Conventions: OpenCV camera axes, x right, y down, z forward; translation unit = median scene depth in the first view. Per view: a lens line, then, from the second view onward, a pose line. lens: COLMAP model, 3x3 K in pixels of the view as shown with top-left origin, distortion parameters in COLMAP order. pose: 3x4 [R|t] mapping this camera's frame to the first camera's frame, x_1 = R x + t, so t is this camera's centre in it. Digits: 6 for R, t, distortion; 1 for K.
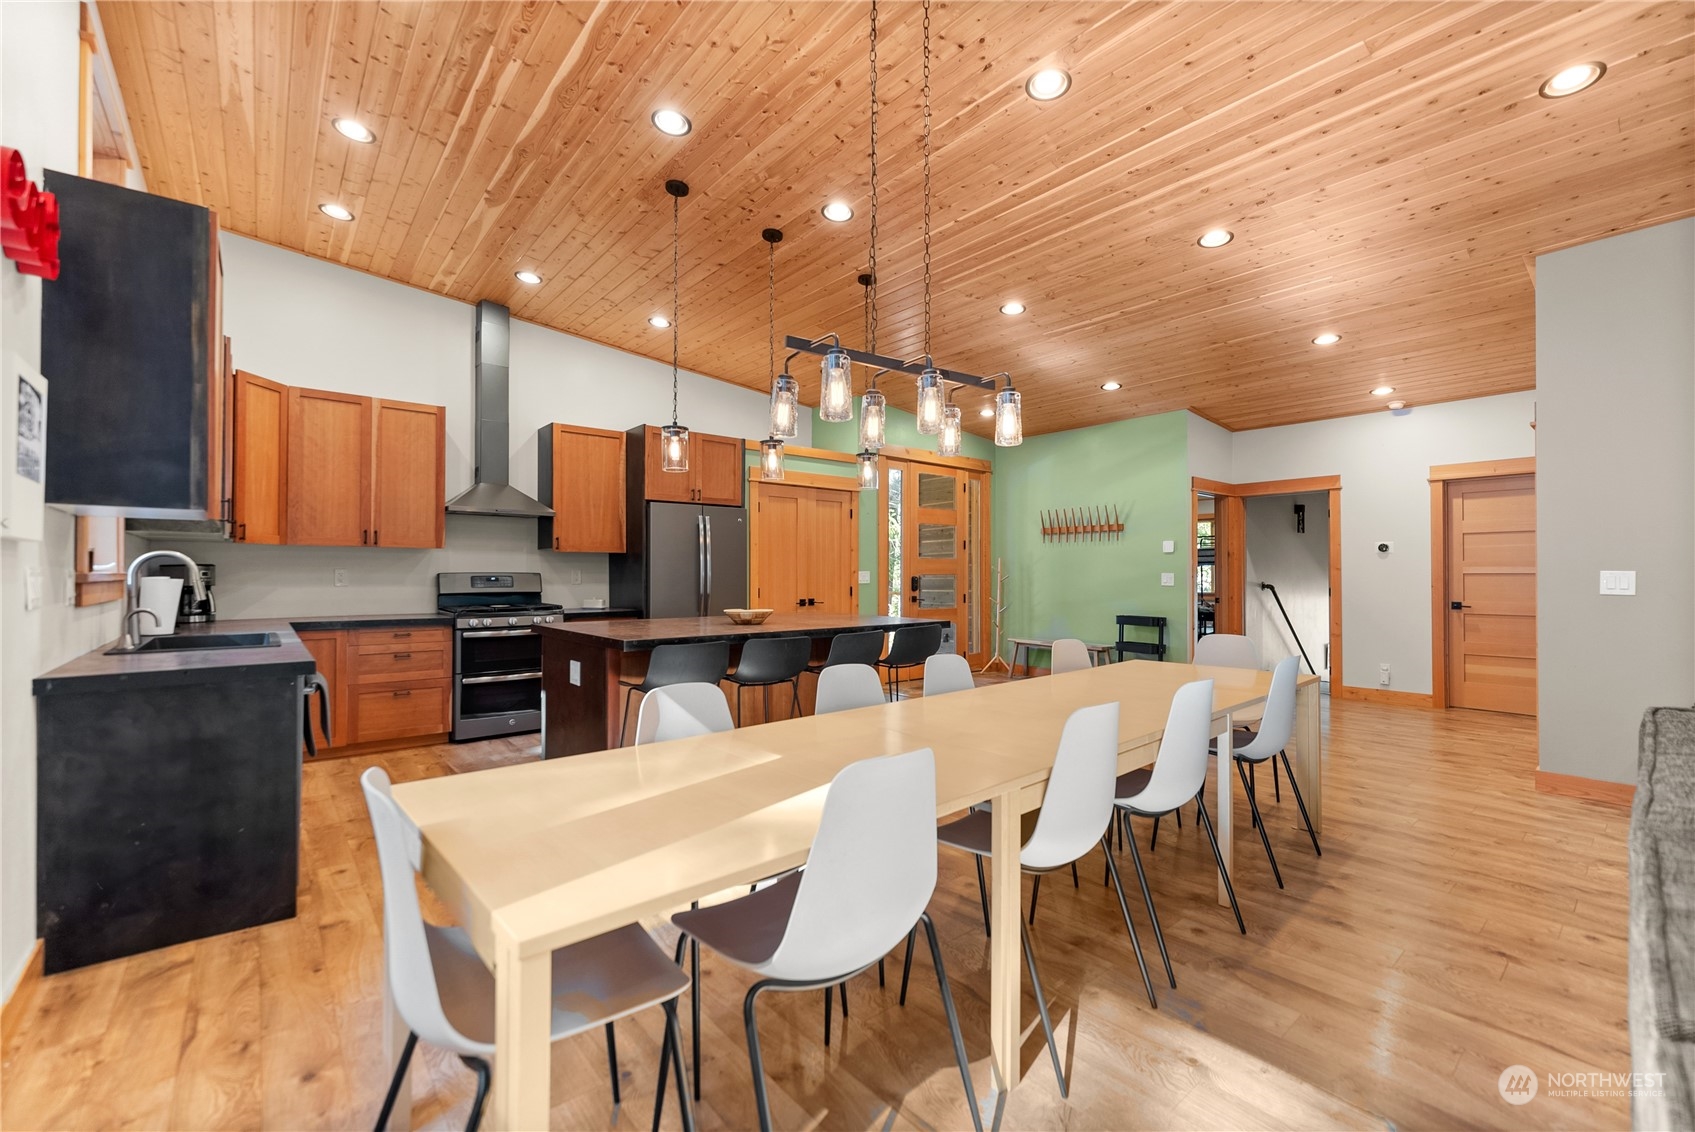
lens RADIAL K [[688.4, 0, 838.9], [0, 688.4, 564.3], [0, 0, 1]] dist [0.002790, -0.001258]
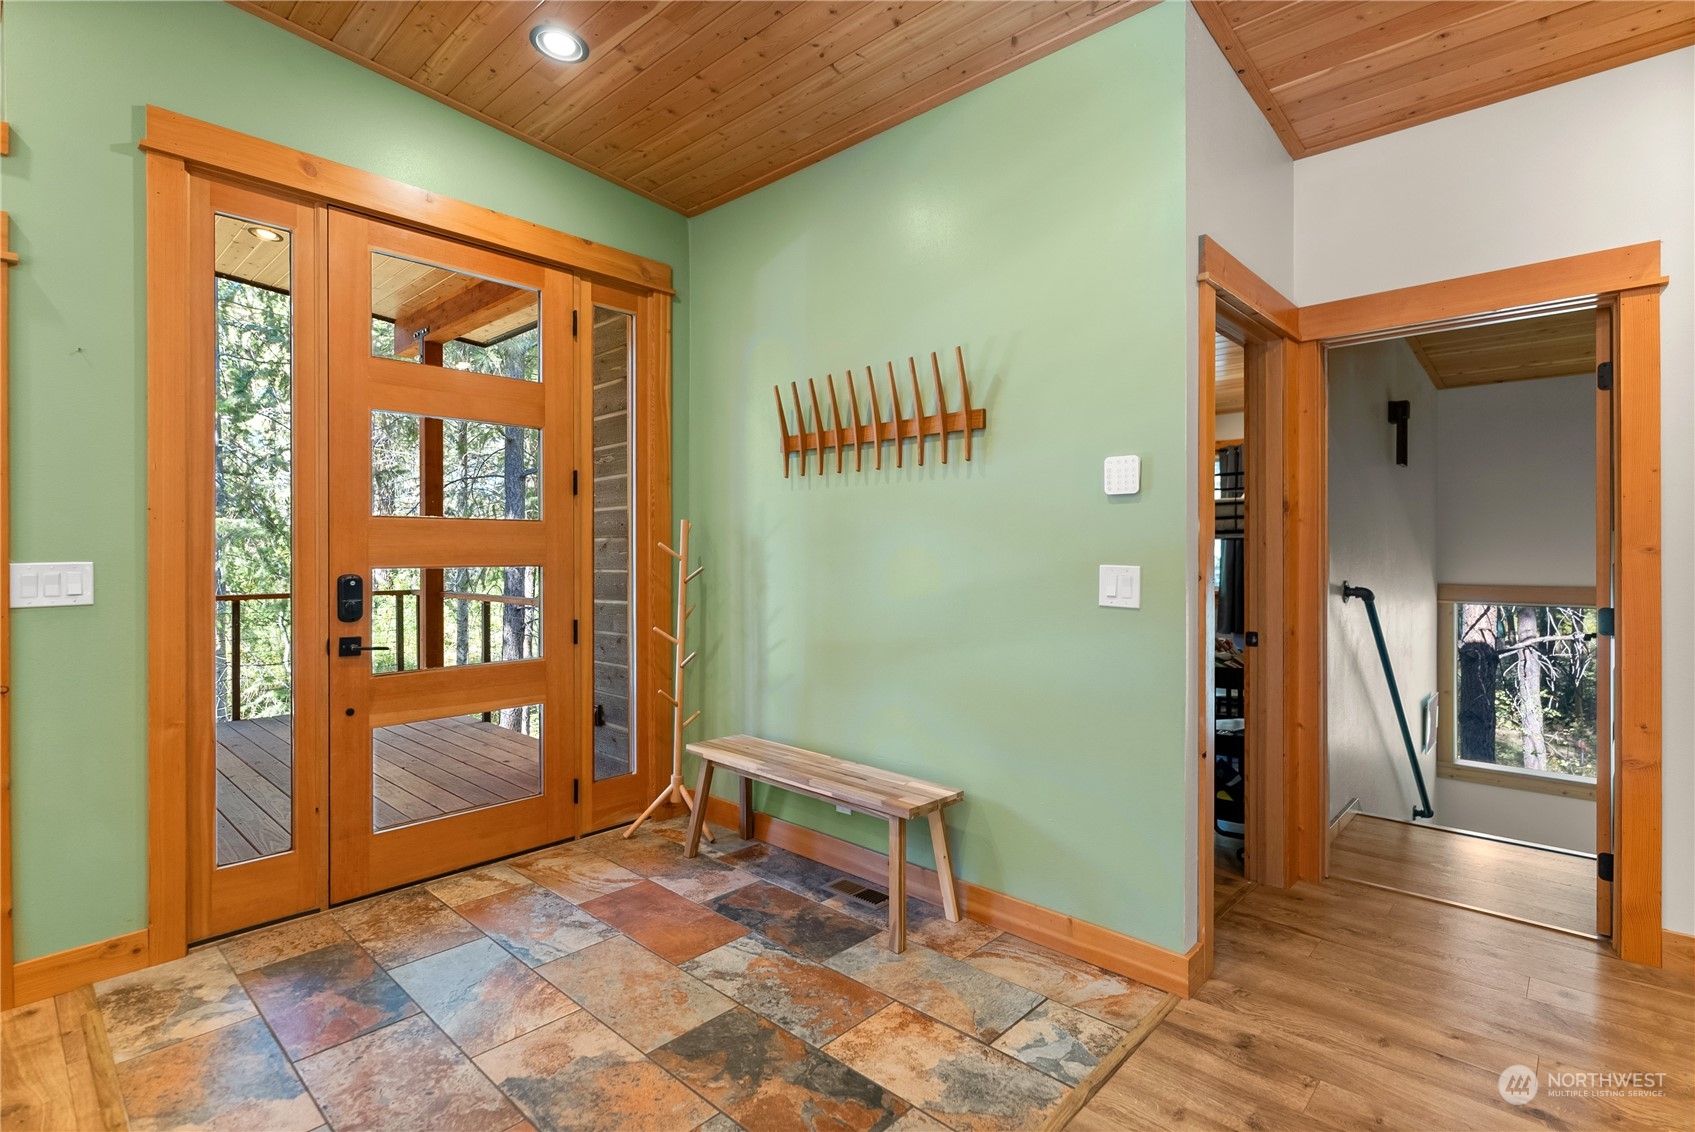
lens RADIAL K [[815.1, 0, 852.4], [0, 815.1, 542.0], [0, 0, 1]] dist [-0.010694, 0.001435]
pose [[0.992670, -0.000651, 0.120858, 0.441229], [0.000093, 0.999989, 0.004621, 0.001228], [-0.120859, -0.004576, 0.992659, 0.923751]]
